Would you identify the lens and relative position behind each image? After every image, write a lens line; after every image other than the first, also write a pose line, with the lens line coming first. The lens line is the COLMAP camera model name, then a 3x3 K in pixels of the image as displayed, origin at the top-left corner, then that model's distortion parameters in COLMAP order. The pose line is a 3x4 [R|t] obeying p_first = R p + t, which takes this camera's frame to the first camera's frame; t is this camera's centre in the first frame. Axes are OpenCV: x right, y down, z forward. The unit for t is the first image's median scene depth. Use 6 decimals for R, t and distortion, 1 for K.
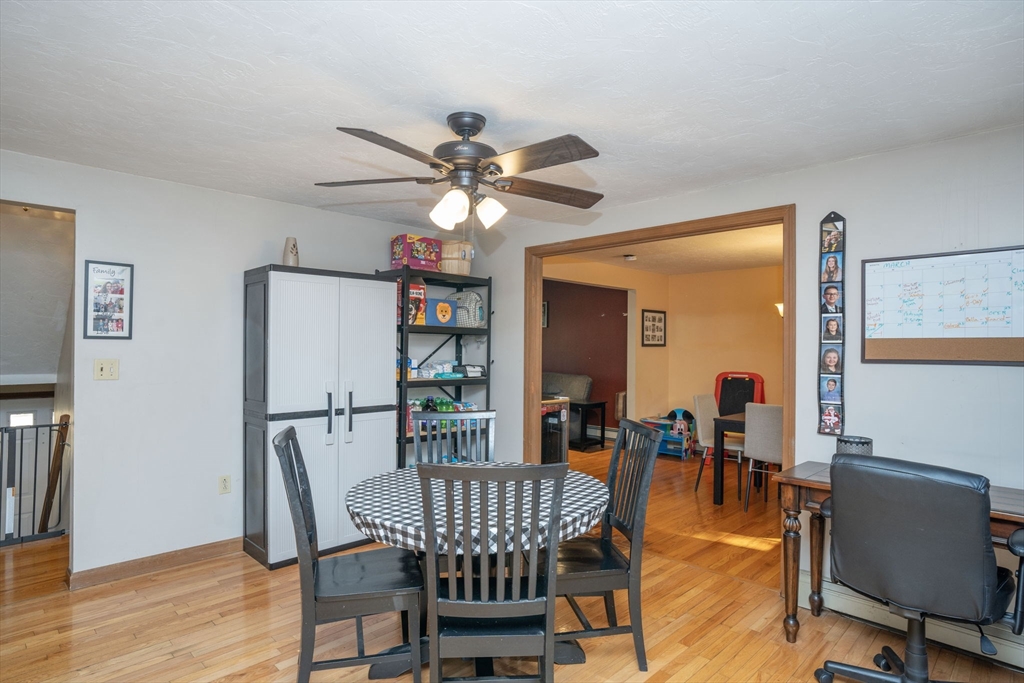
lens RADIAL K [[552.0, 0, 512.0], [0, 552.0, 341.5], [0, 0, 1]] dist [-0.037452, 0.048353]
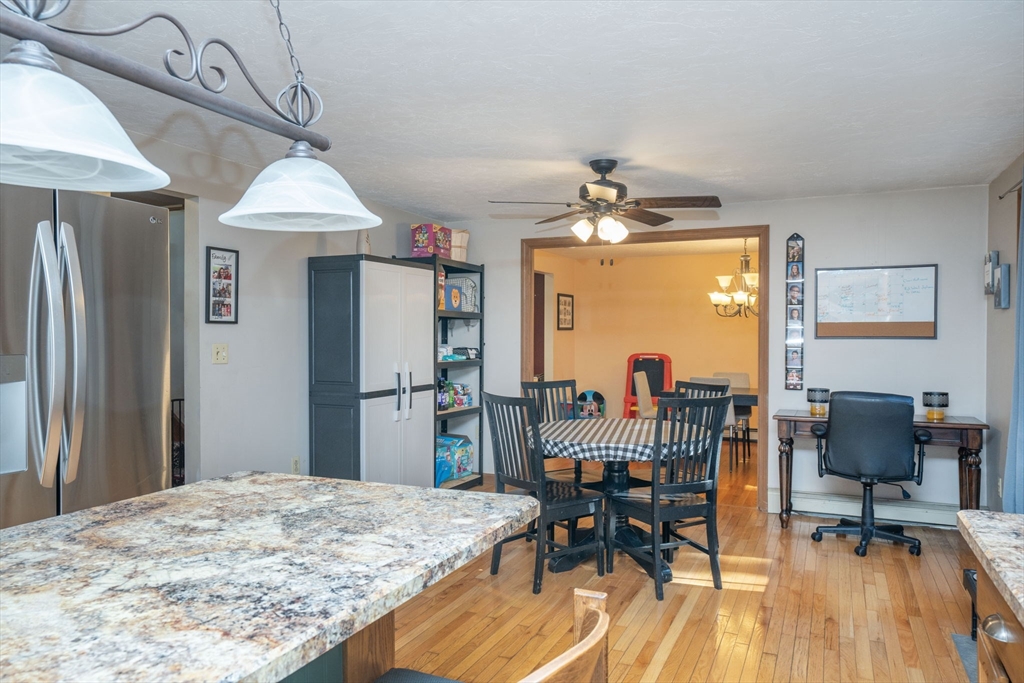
lens RADIAL K [[710.5, 0, 509.7], [0, 710.5, 338.3], [0, 0, 1]] dist [0.002882, 0.127921]
pose [[0.935735, -0.008763, 0.352595, -0.693236], [0.002437, 0.999828, 0.018381, -0.000208], [-0.352695, -0.016341, 0.935596, -0.430729]]
